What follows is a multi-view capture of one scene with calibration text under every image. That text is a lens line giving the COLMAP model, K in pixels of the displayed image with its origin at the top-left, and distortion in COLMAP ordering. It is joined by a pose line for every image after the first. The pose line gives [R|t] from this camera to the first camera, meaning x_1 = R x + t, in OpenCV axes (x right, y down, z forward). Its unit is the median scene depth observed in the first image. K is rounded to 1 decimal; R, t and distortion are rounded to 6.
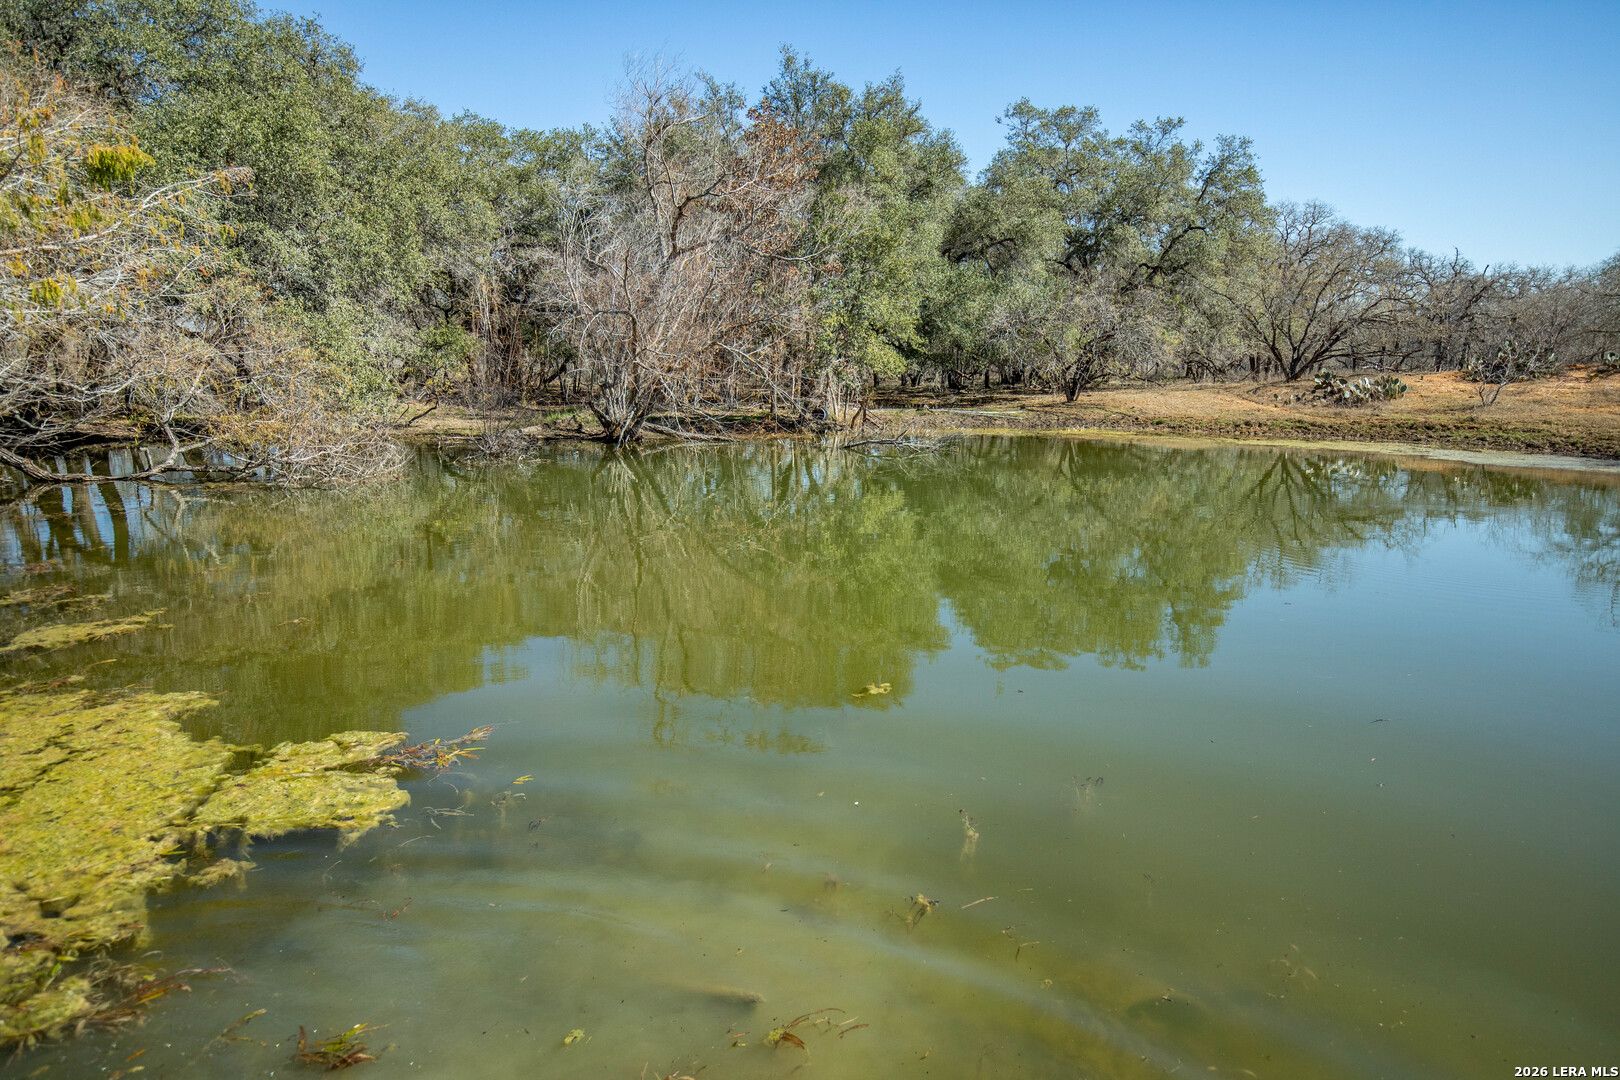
lens RADIAL K [[1029.1, 0, 805.3], [0, 1029.1, 551.8], [0, 0, 1]] dist [-0.001761, -0.001073]
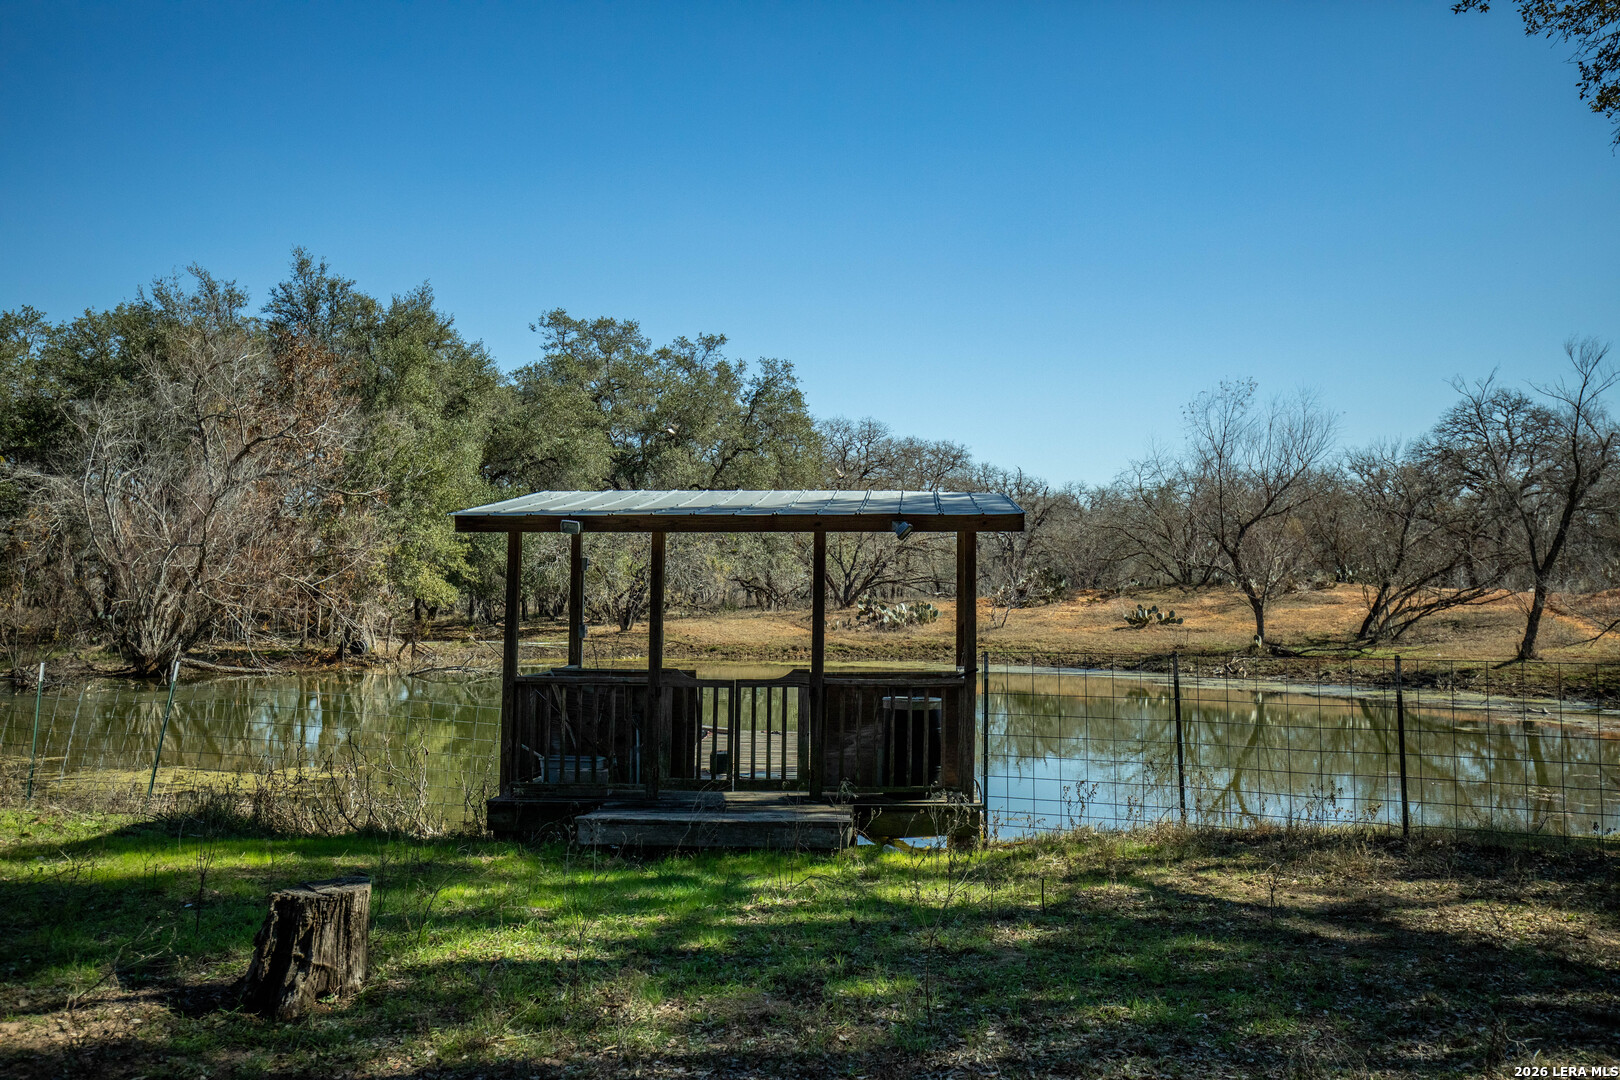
lens RADIAL K [[1548.9, 0, 810.0], [0, 1548.9, 540.0], [0, 0, 1]] dist [0.038539, 0.014513]
pose [[0.932225, 0.007162, 0.361809, -0.090891], [0.069836, 0.977449, -0.199288, 0.062220], [-0.355077, 0.211049, 0.910702, -0.343732]]
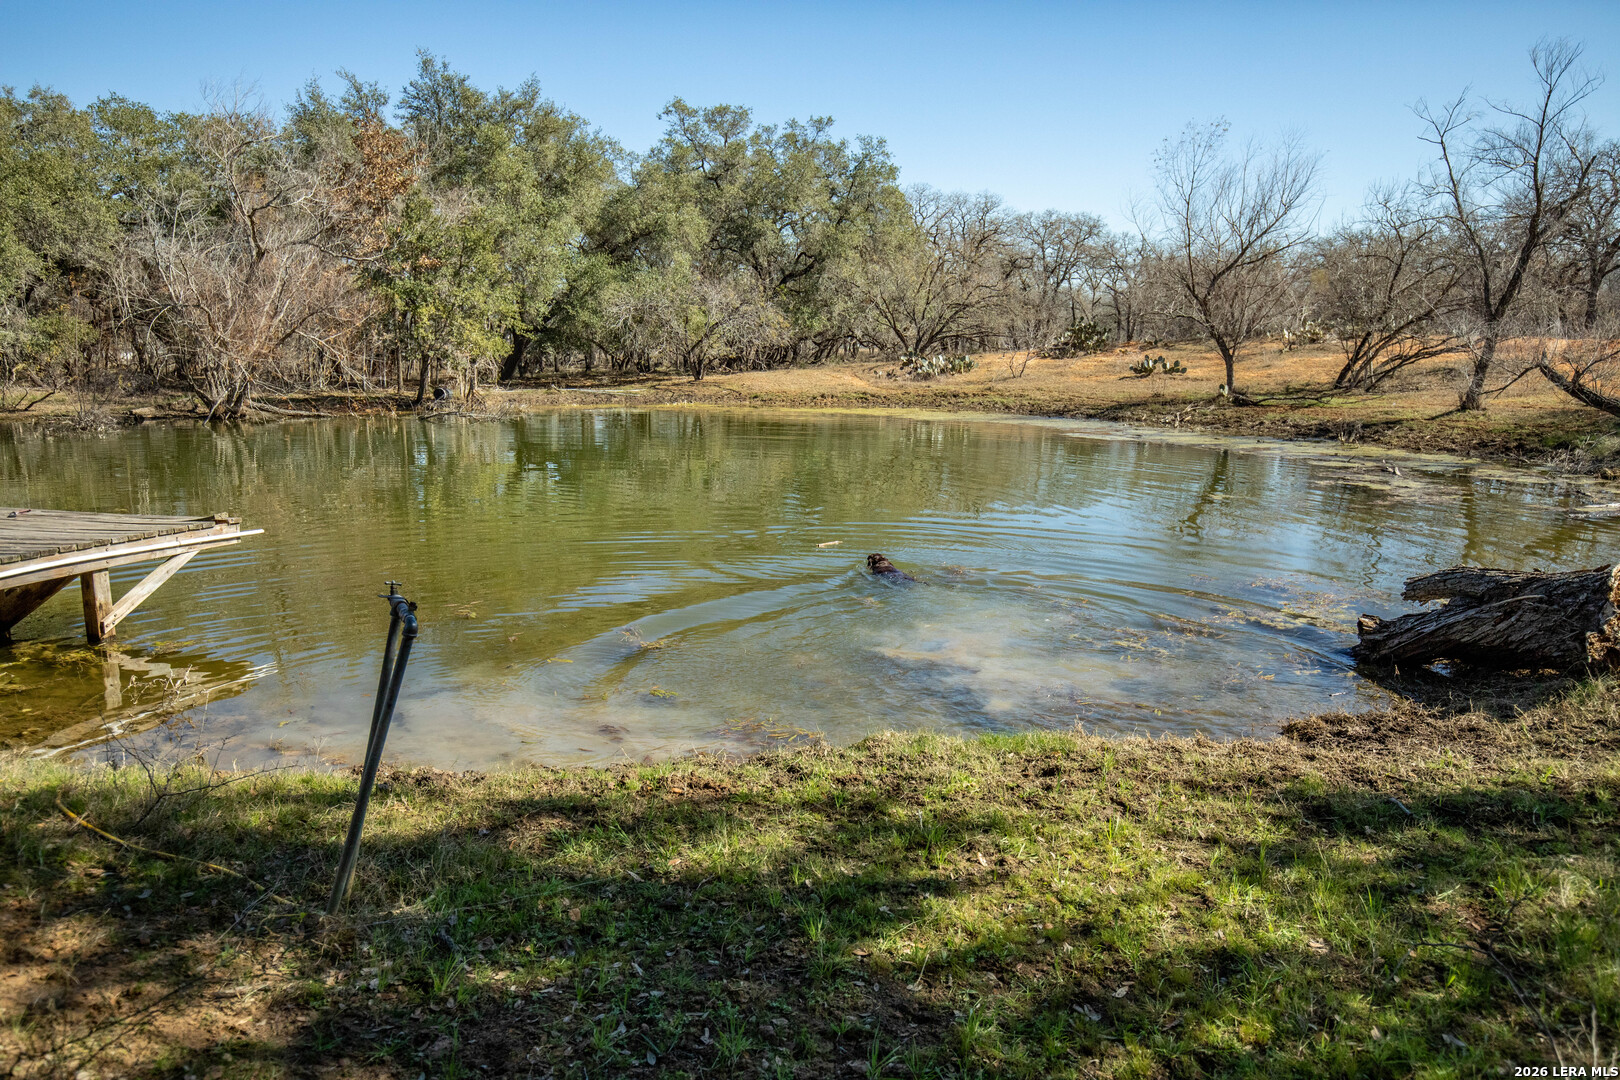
lens RADIAL K [[1171.7, 0, 807.9], [0, 1171.7, 541.3], [0, 0, 1]] dist [0.007566, 0.008602]
pose [[0.987823, -0.036152, 0.151326, 0.165318], [0.039001, 0.999113, -0.015902, 0.046607], [-0.150617, 0.021610, 0.988356, -0.234445]]
